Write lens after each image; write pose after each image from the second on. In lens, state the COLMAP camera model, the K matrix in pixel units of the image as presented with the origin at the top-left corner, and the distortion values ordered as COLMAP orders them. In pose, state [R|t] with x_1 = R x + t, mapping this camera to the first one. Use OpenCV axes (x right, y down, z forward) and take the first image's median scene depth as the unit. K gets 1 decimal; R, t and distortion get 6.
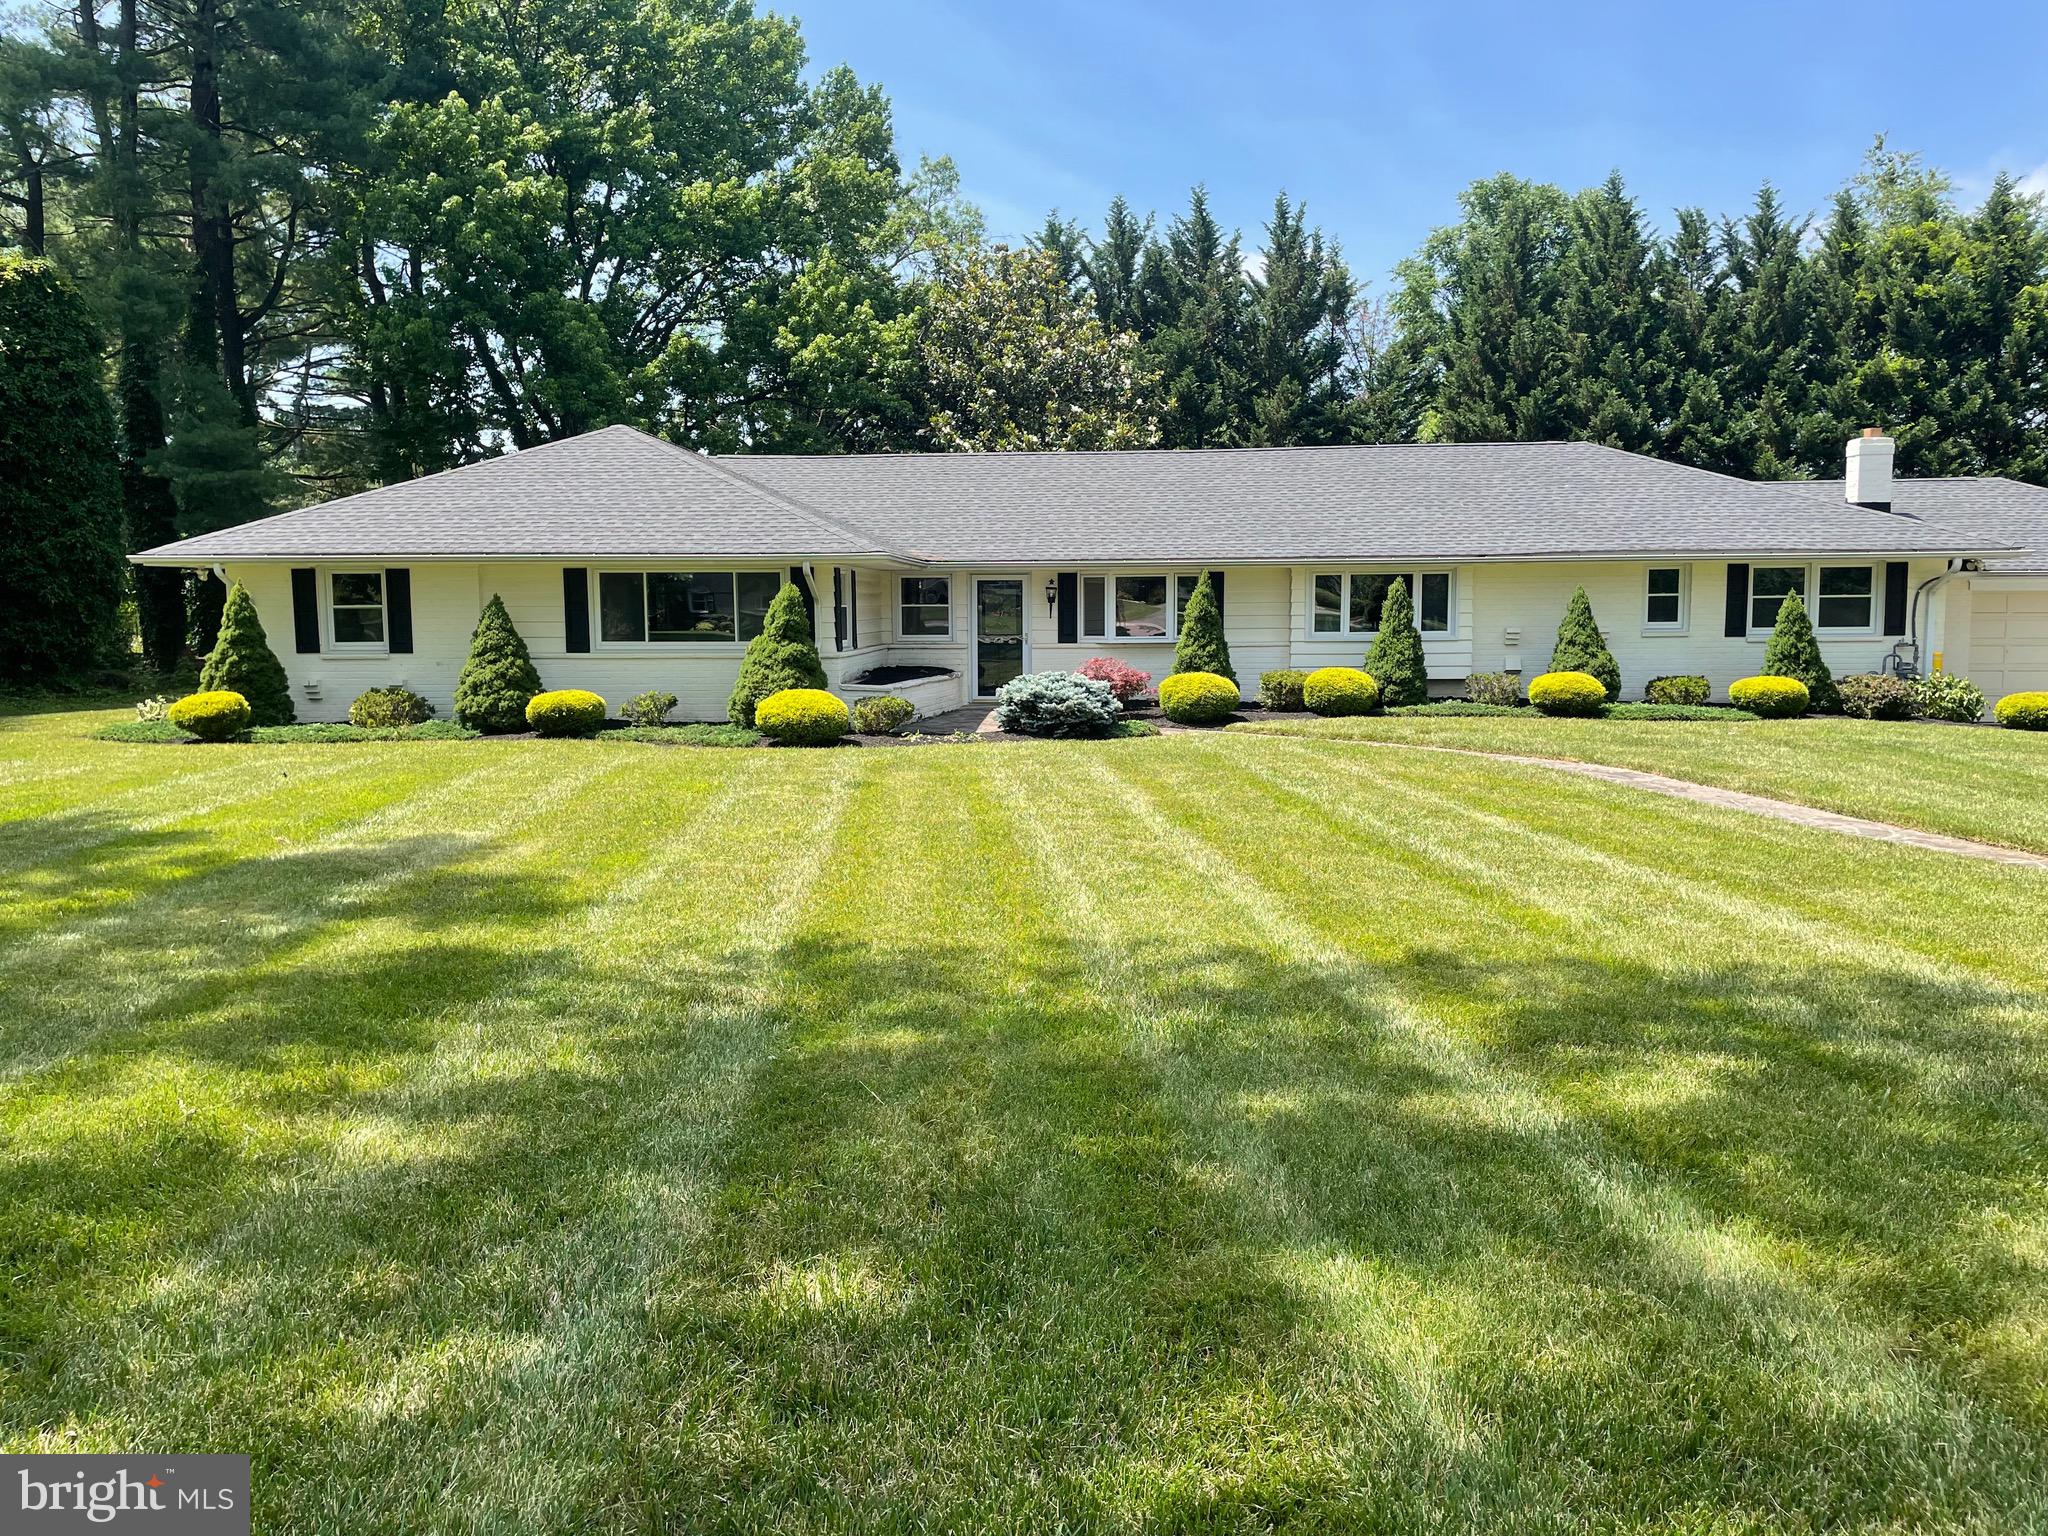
lens RADIAL K [[1545.2, 0, 1026.6], [0, 1545.2, 756.3], [0, 0, 1]] dist [0.101473, -0.134698]
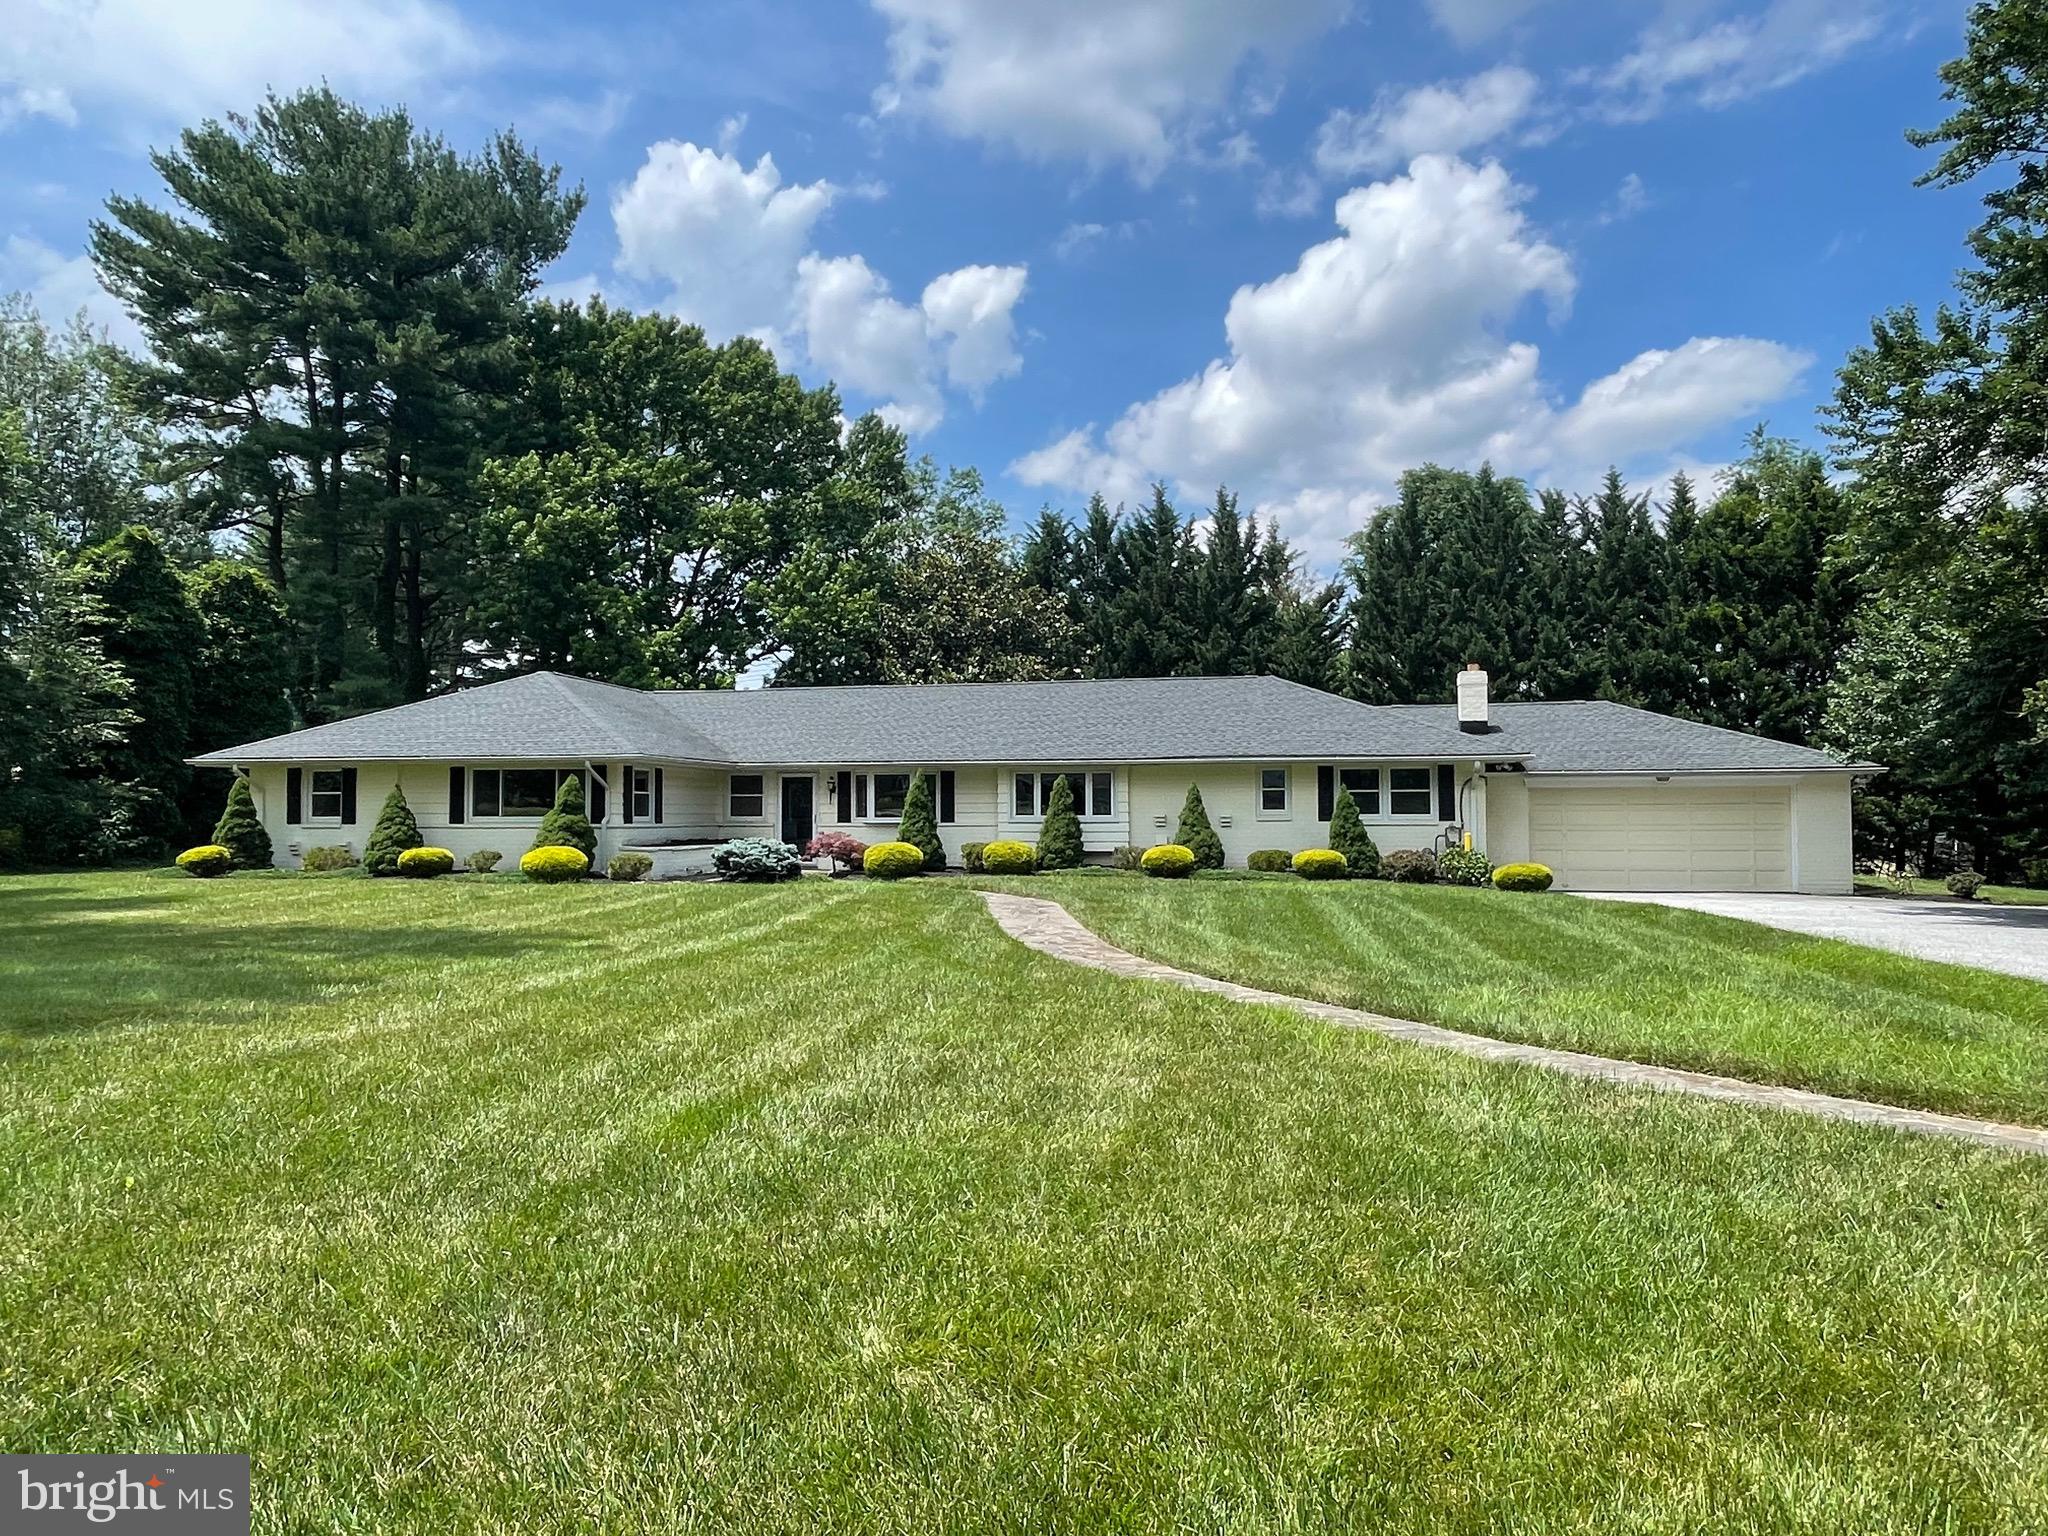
lens RADIAL K [[1336.5, 0, 1024.0], [0, 1336.5, 768.0], [0, 0, 1]] dist [0.001249, -0.002210]
pose [[0.989151, -0.000854, -0.146902, 0.254779], [-0.018578, 0.991227, -0.130855, 0.021639], [0.145725, 0.132165, 0.980457, -0.098262]]
